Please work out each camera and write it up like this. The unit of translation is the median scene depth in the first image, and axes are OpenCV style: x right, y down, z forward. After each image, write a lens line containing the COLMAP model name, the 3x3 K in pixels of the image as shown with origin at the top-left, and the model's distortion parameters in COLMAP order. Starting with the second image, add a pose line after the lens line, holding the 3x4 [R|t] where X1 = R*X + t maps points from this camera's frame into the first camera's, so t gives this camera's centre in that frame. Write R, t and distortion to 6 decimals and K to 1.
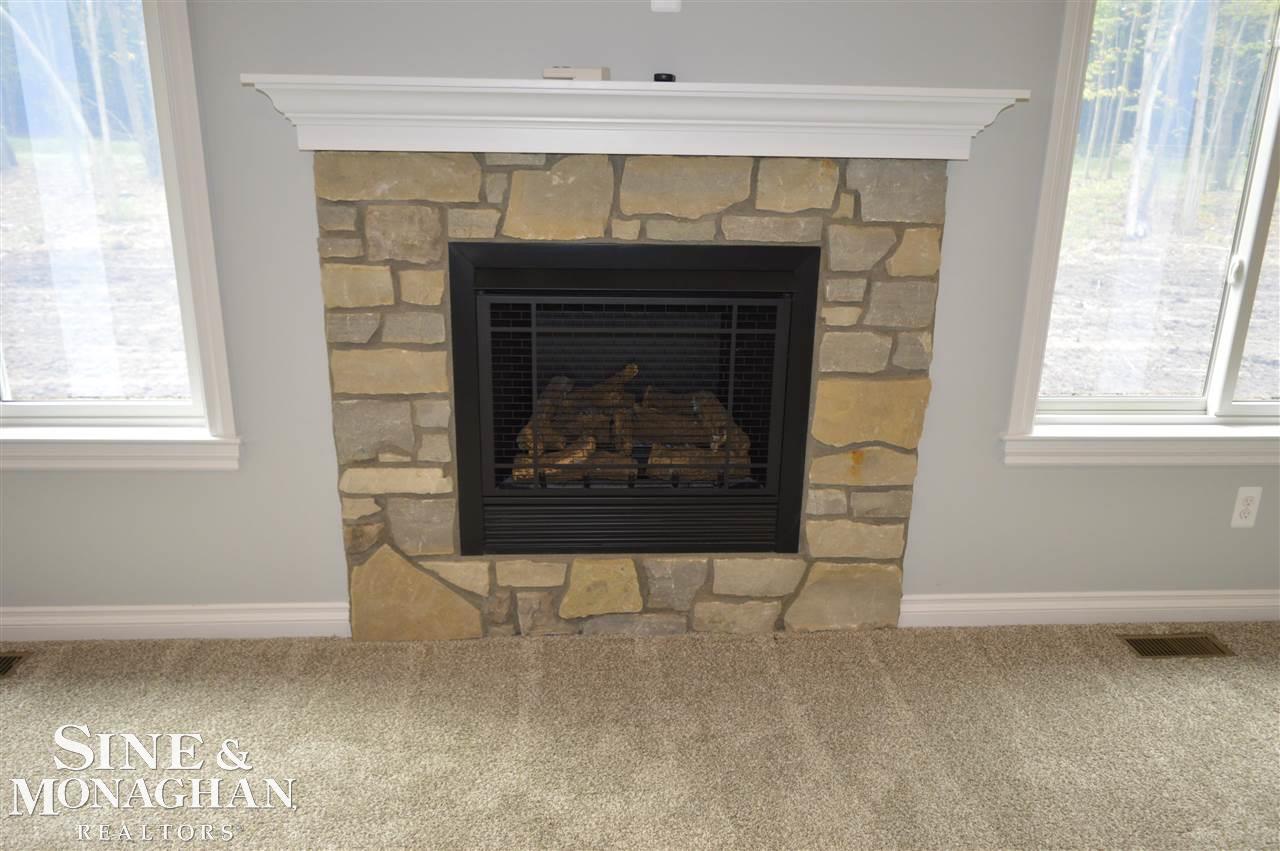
lens RADIAL K [[998.2, 0, 640.0], [0, 998.2, 425.5], [0, 0, 1]] dist [-0.011872, -0.002512]
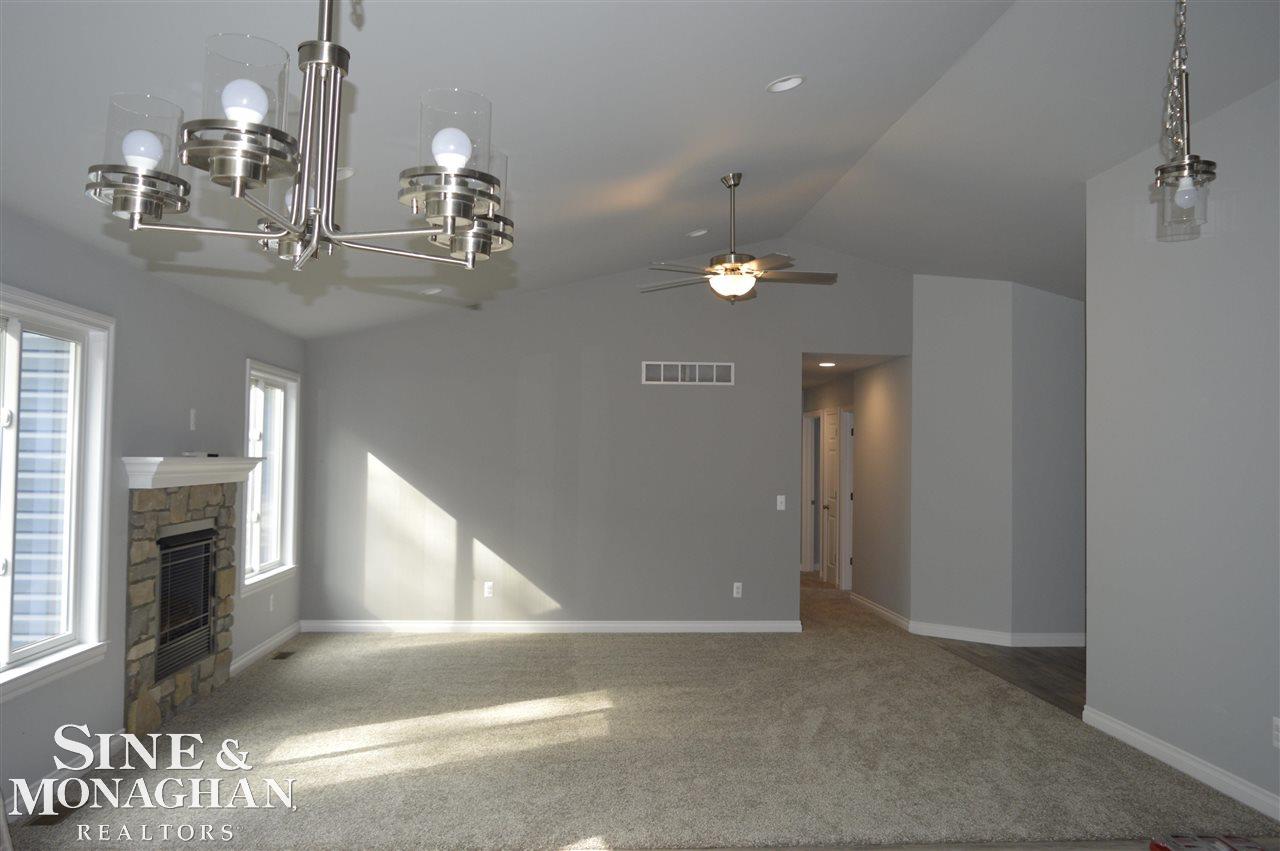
lens RADIAL K [[998.2, 0, 640.0], [0, 998.2, 425.5], [0, 0, 1]] dist [-0.011872, -0.002512]
pose [[-0.017655, 0.014529, 0.999739, -2.366665], [0.300861, 0.953630, -0.008545, -0.057572], [-0.953504, 0.300632, -0.021208, -0.037285]]
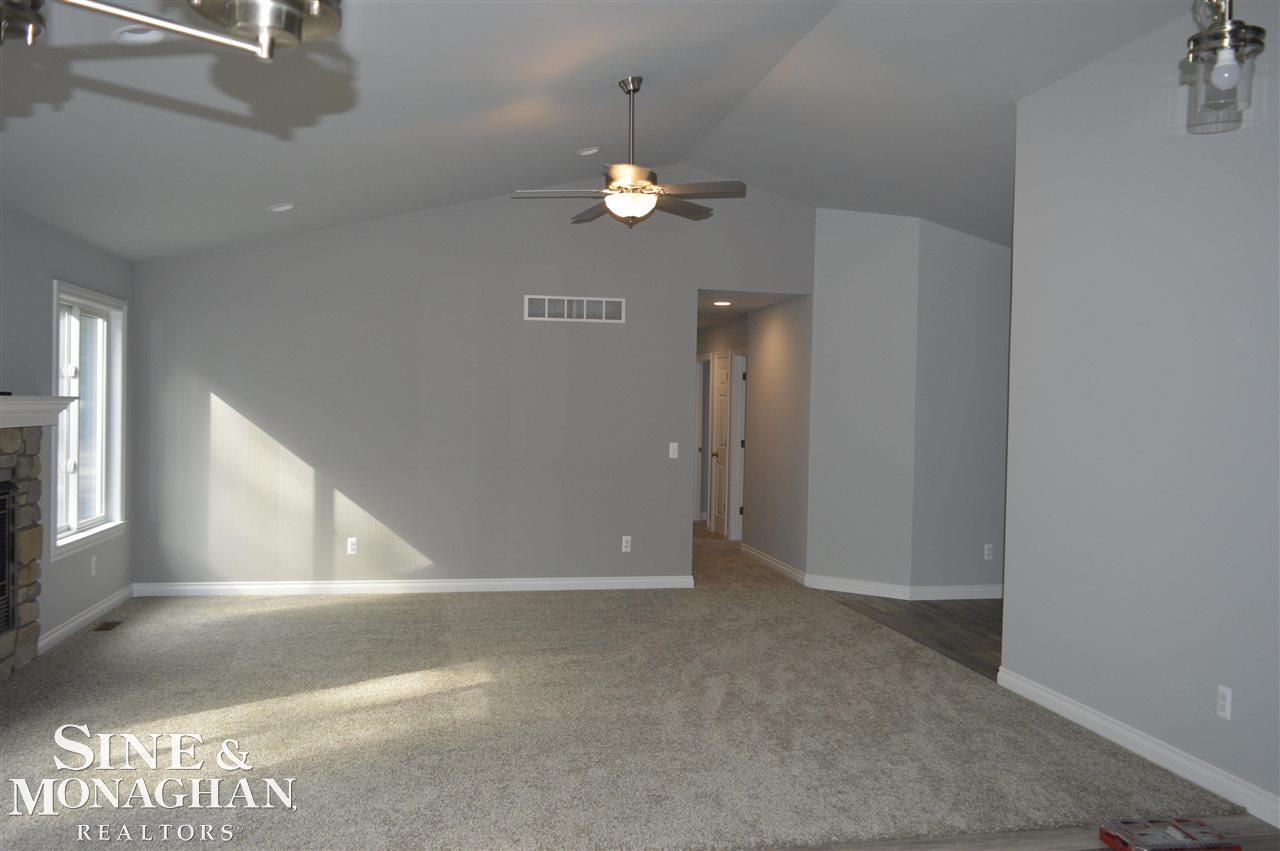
lens RADIAL K [[998.2, 0, 640.0], [0, 998.2, 425.5], [0, 0, 1]] dist [-0.011872, -0.002512]
pose [[-0.140557, -0.039999, 0.989264, -2.087190], [0.289176, 0.953956, 0.079658, -0.050054], [-0.946901, 0.297268, -0.122519, -0.021876]]
